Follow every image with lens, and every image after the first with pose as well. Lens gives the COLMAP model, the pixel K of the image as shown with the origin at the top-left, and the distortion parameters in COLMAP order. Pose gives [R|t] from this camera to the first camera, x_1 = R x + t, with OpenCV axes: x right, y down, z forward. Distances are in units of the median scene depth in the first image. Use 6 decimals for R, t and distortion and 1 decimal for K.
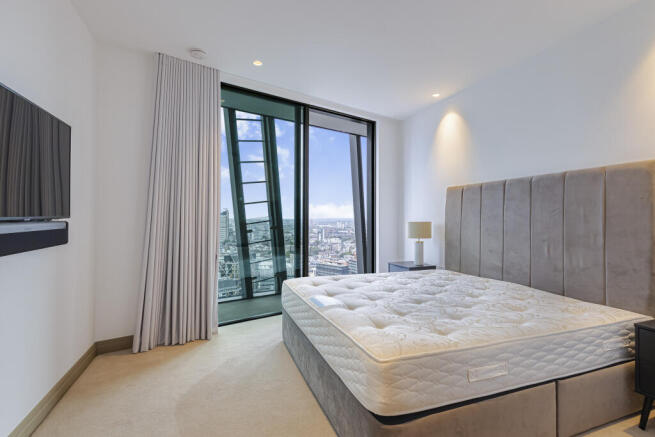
lens RADIAL K [[319.3, 0, 328.9], [0, 319.3, 219.1], [0, 0, 1]] dist [0.005239, 0.000492]
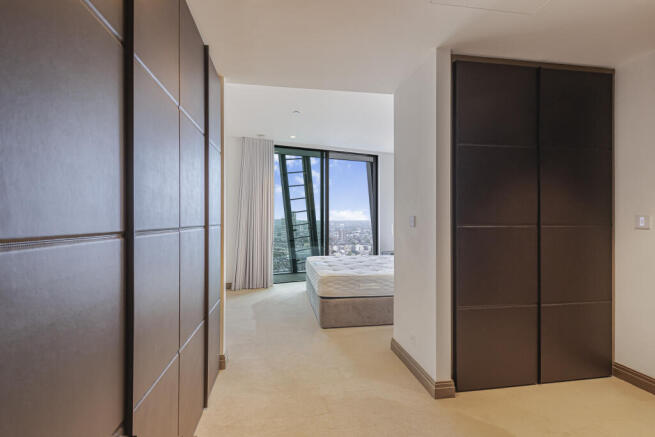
lens RADIAL K [[319.3, 0, 324.8], [0, 319.3, 215.6], [0, 0, 1]] dist [0.005239, 0.000492]
pose [[0.977220, -0.008800, -0.212049, 0.233190], [0.005997, 0.999886, -0.013860, -0.011532], [0.212146, 0.012272, 0.977161, -0.505668]]
